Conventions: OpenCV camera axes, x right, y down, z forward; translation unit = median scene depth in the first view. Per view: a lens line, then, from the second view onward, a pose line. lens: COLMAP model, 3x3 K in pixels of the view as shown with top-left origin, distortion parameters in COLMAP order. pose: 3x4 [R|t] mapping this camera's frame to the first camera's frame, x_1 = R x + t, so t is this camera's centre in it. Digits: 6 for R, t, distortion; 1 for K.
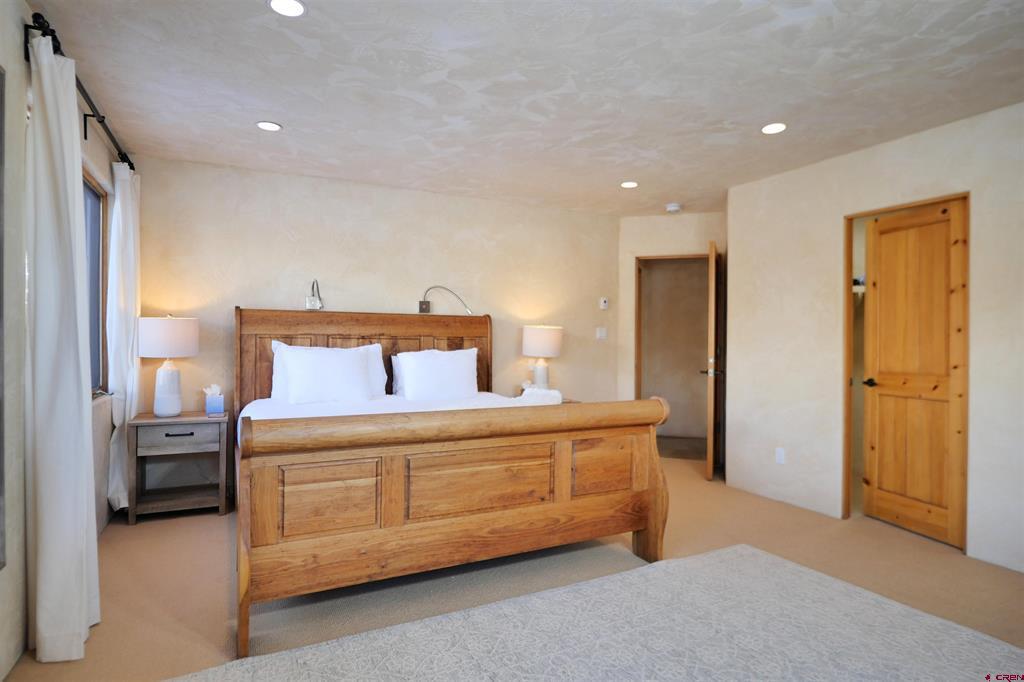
lens RADIAL K [[535.8, 0, 508.6], [0, 535.8, 333.7], [0, 0, 1]] dist [-0.005406, -0.001084]
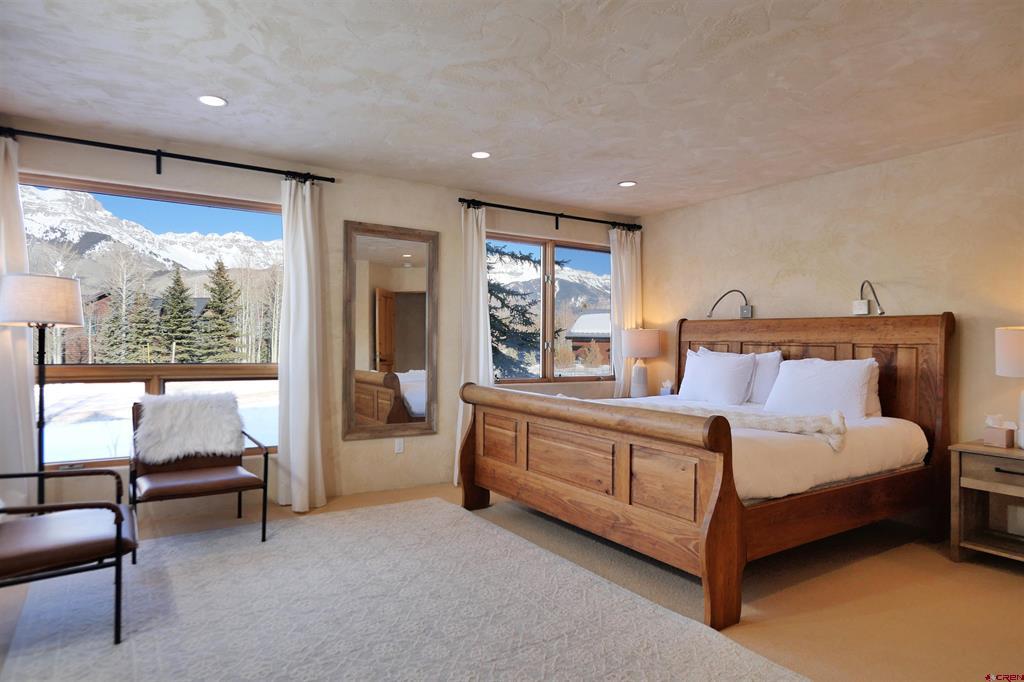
lens RADIAL K [[567.3, 0, 509.0], [0, 567.3, 340.3], [0, 0, 1]] dist [-0.001693, -0.000428]
pose [[0.146262, -0.007753, -0.989215, 0.865121], [-0.005599, 0.999947, -0.008665, 0.014660], [0.989230, 0.006806, 0.146211, 0.482414]]
